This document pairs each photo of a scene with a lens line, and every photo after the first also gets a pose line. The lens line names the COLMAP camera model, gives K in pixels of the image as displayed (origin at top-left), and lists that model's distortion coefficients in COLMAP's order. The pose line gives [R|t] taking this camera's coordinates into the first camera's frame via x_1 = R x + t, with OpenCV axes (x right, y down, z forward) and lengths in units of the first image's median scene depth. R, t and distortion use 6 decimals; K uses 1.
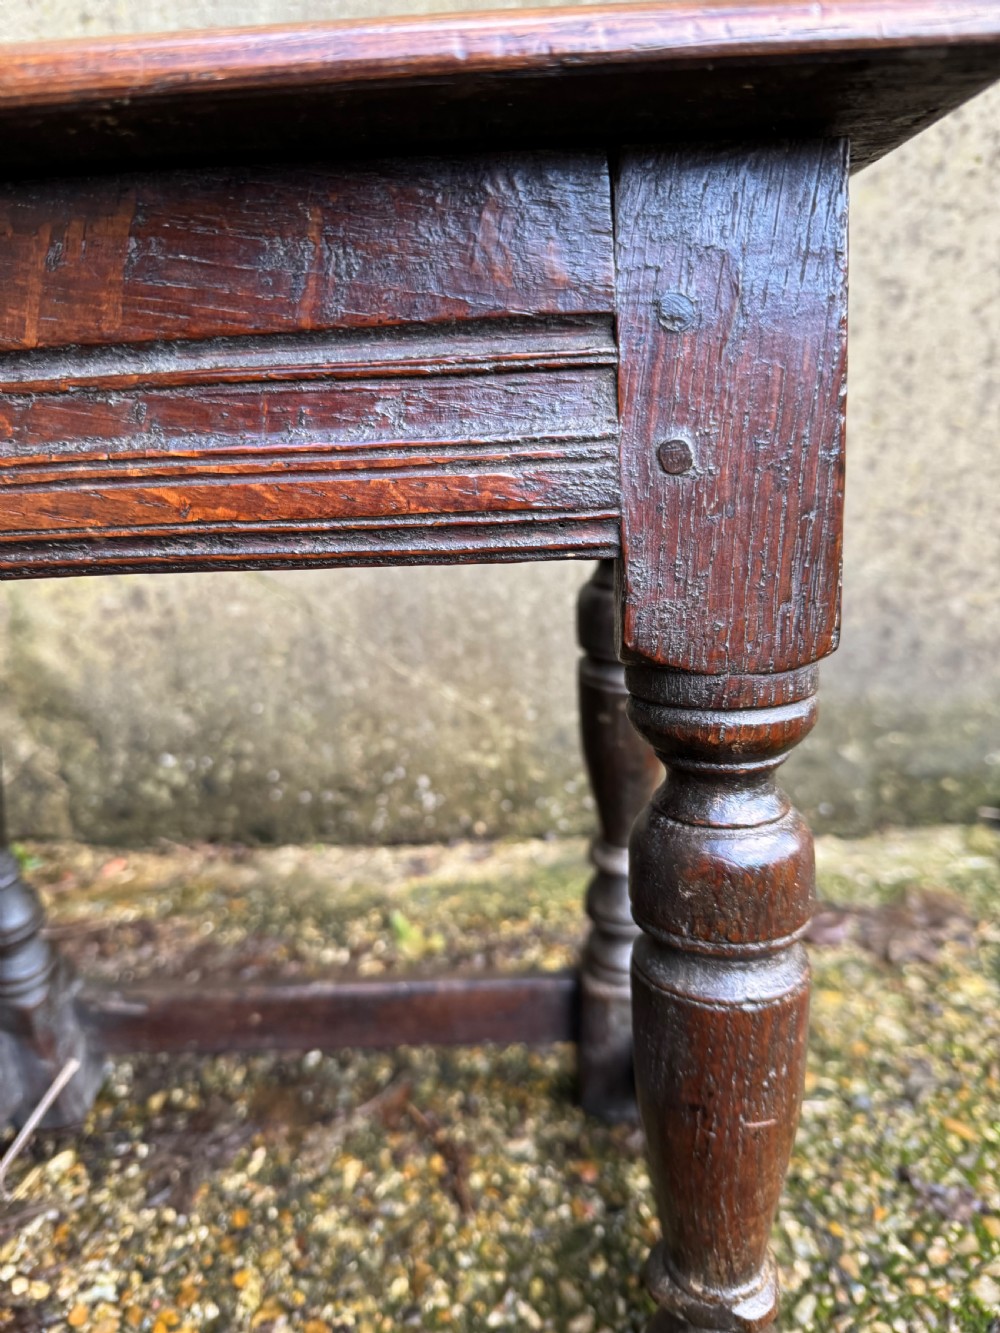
lens RADIAL K [[989.1, 0, 494.6], [0, 989.1, 668.3], [0, 0, 1]] dist [-0.053716, 0.022240]
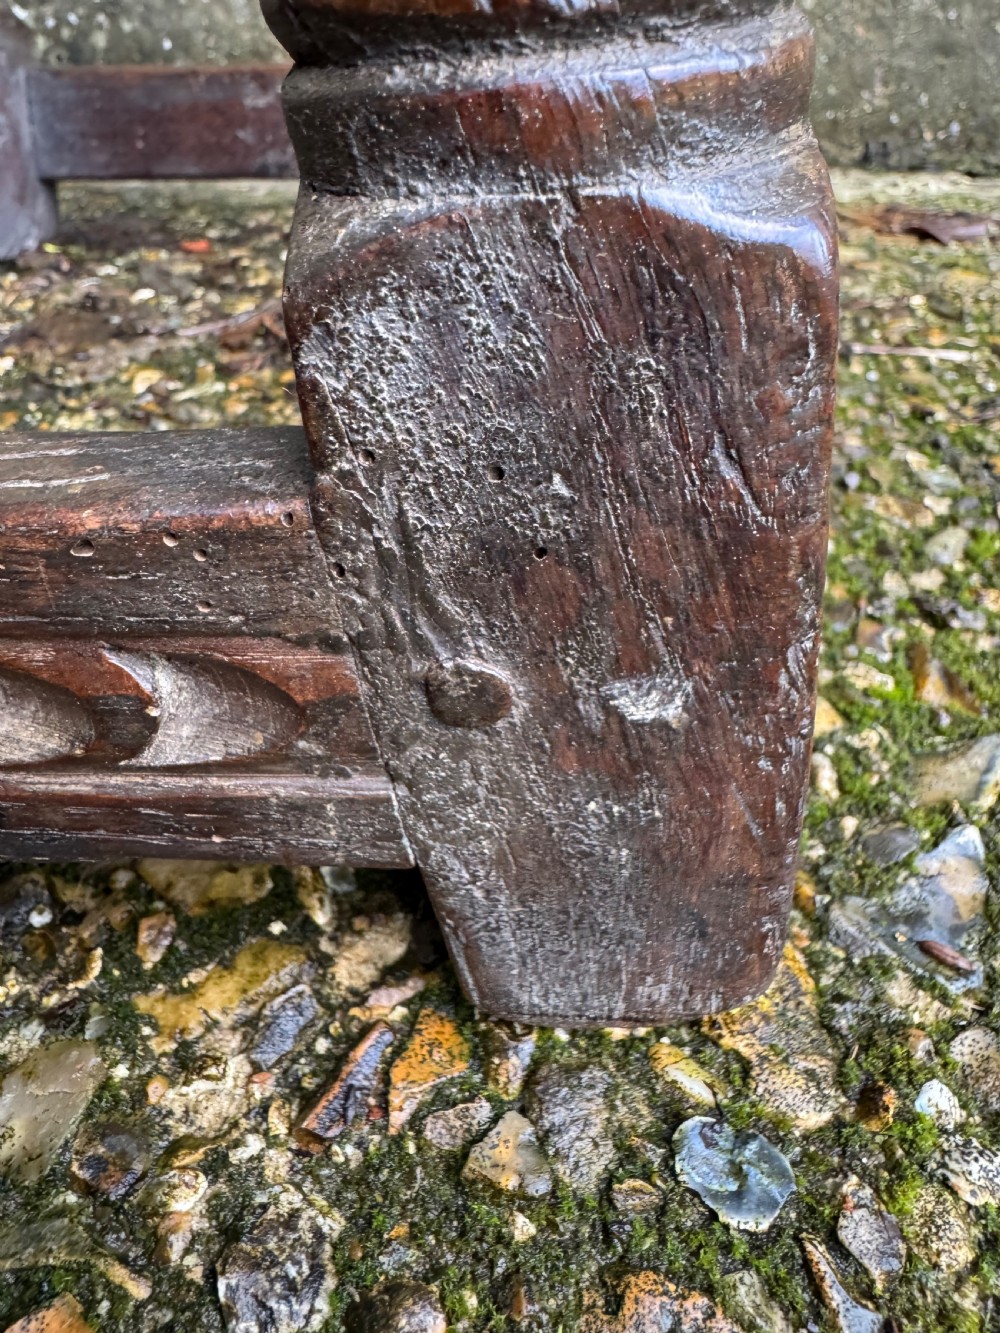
lens RADIAL K [[957.1, 0, 502.5], [0, 957.1, 539.8], [0, 0, 1]] dist [-0.000003, 0.002728]
pose [[0.997556, 0.064862, -0.025982, 0.093262], [-0.057511, 0.973374, 0.221891, 0.493425], [0.039683, -0.219854, 0.974725, 0.449494]]
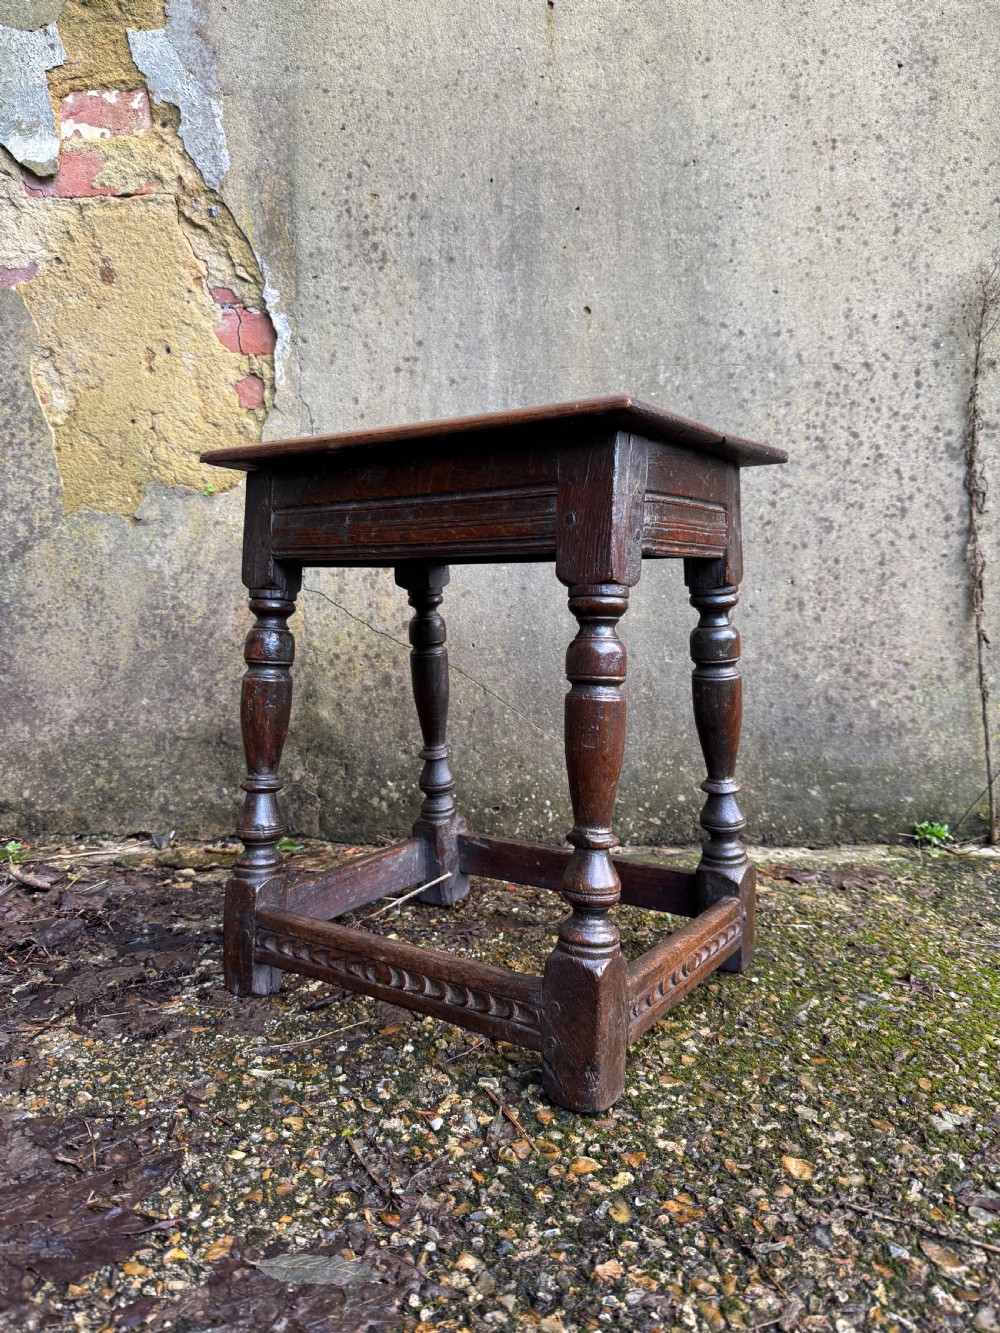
lens RADIAL K [[949.3, 0, 500.0], [0, 949.3, 666.5], [0, 0, 1]] dist [0.047582, -0.099039]
pose [[0.998967, 0.041481, 0.018580, -0.322965], [-0.035401, 0.966470, -0.254327, 0.503293], [-0.028507, 0.253407, 0.966940, -0.934006]]
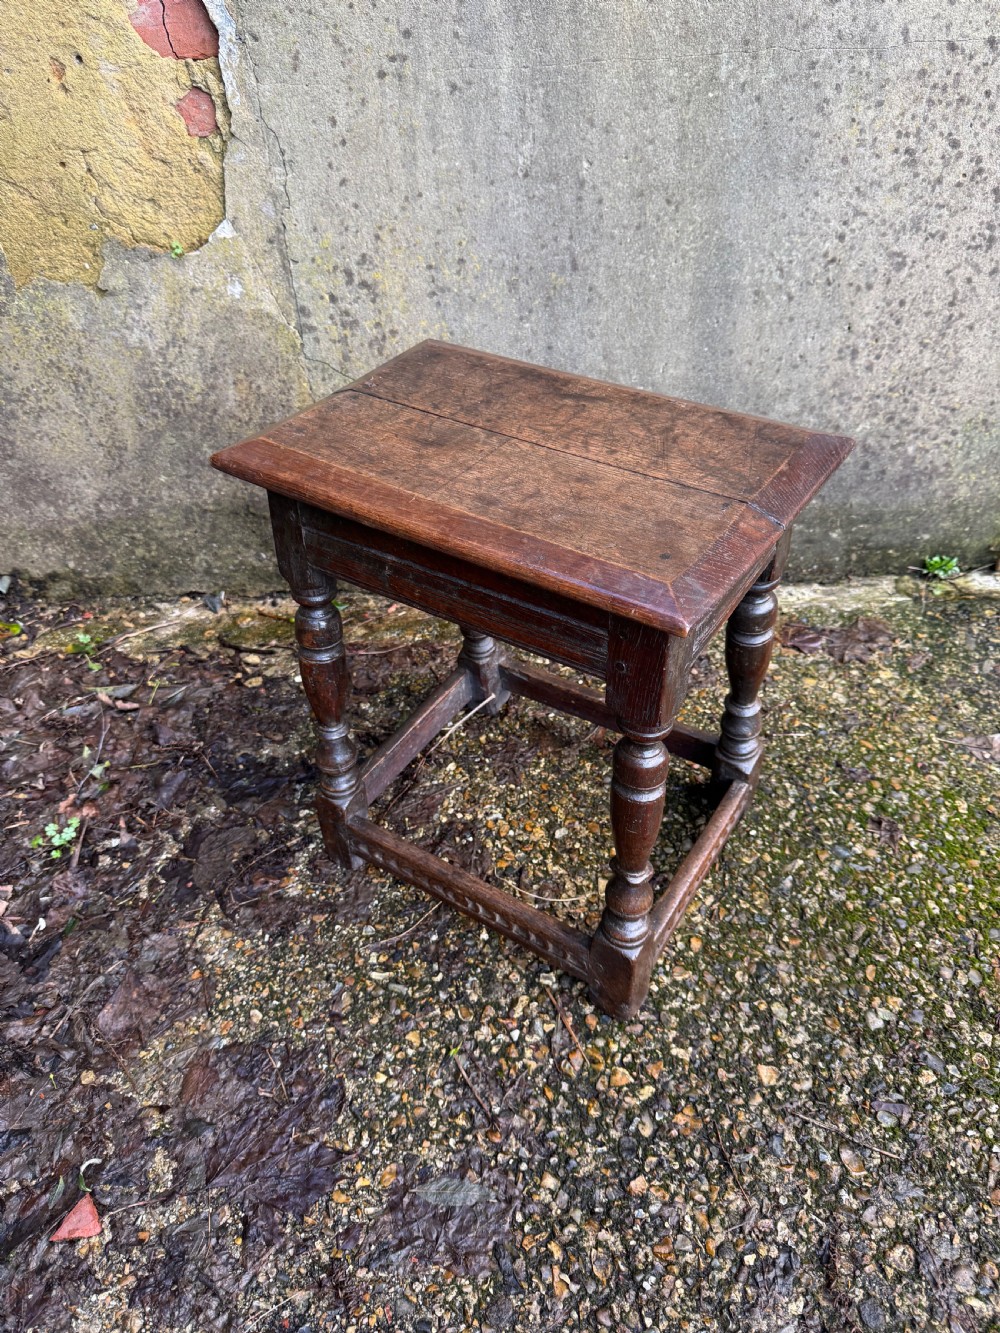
lens RADIAL K [[944.8, 0, 507.9], [0, 944.8, 673.0], [0, 0, 1]] dist [0.152588, -0.365825]
pose [[0.999332, -0.021738, 0.029369, -0.408060], [0.009257, 0.928174, 0.372033, -0.511002], [-0.035347, -0.371512, 0.927755, -0.963109]]
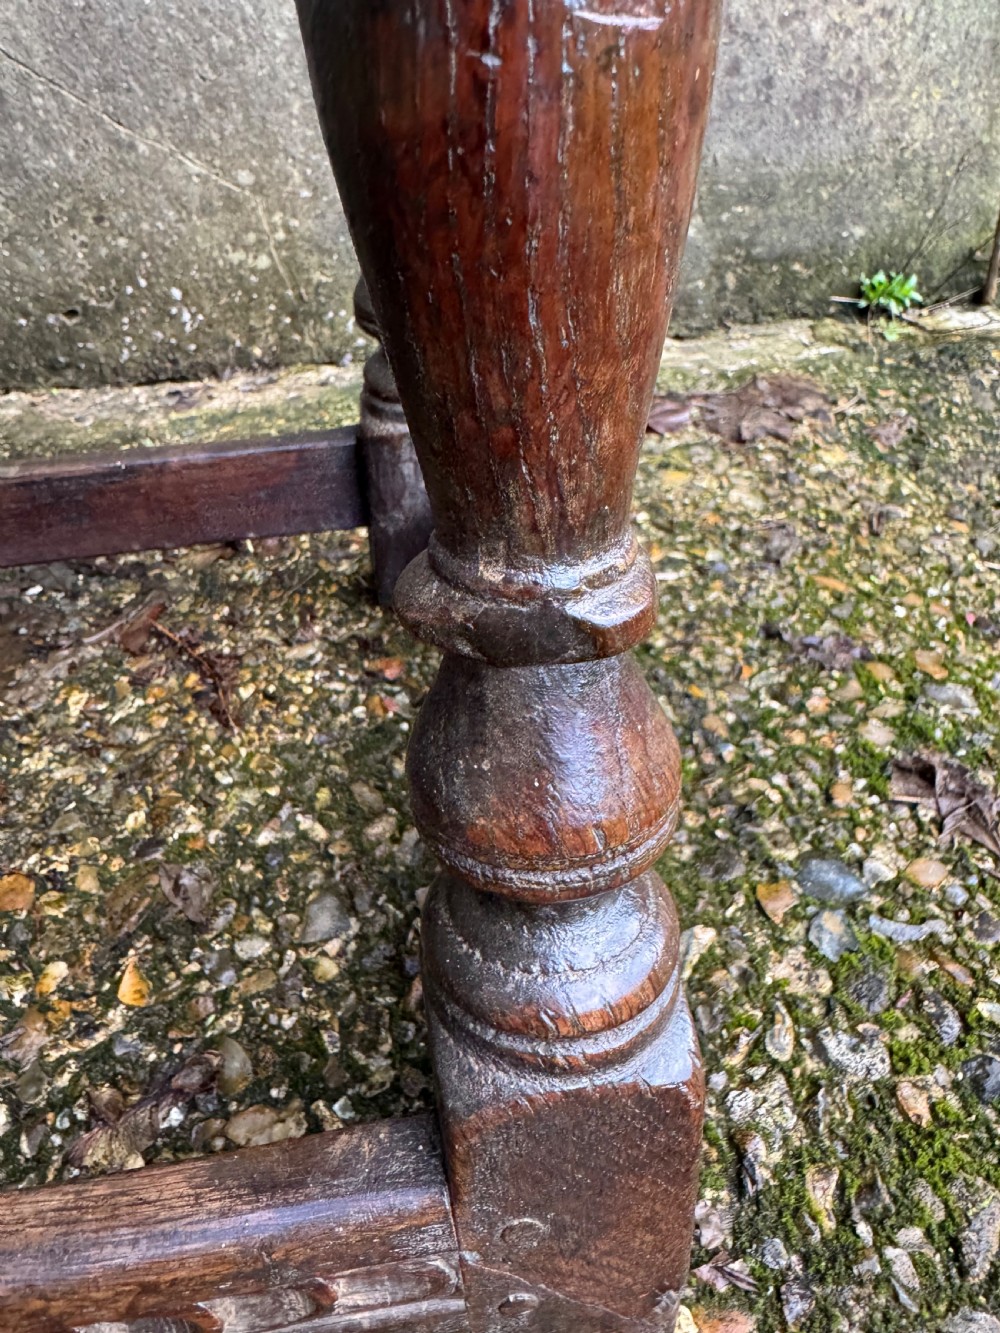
lens RADIAL K [[946.6, 0, 500.5], [0, 946.6, 586.3], [0, 0, 1]] dist [-0.004912, 0.003062]
pose [[0.983140, -0.090670, 0.158794, 0.070570], [0.046730, 0.964153, 0.261199, 0.266482], [-0.176784, -0.249375, 0.952134, 0.284581]]
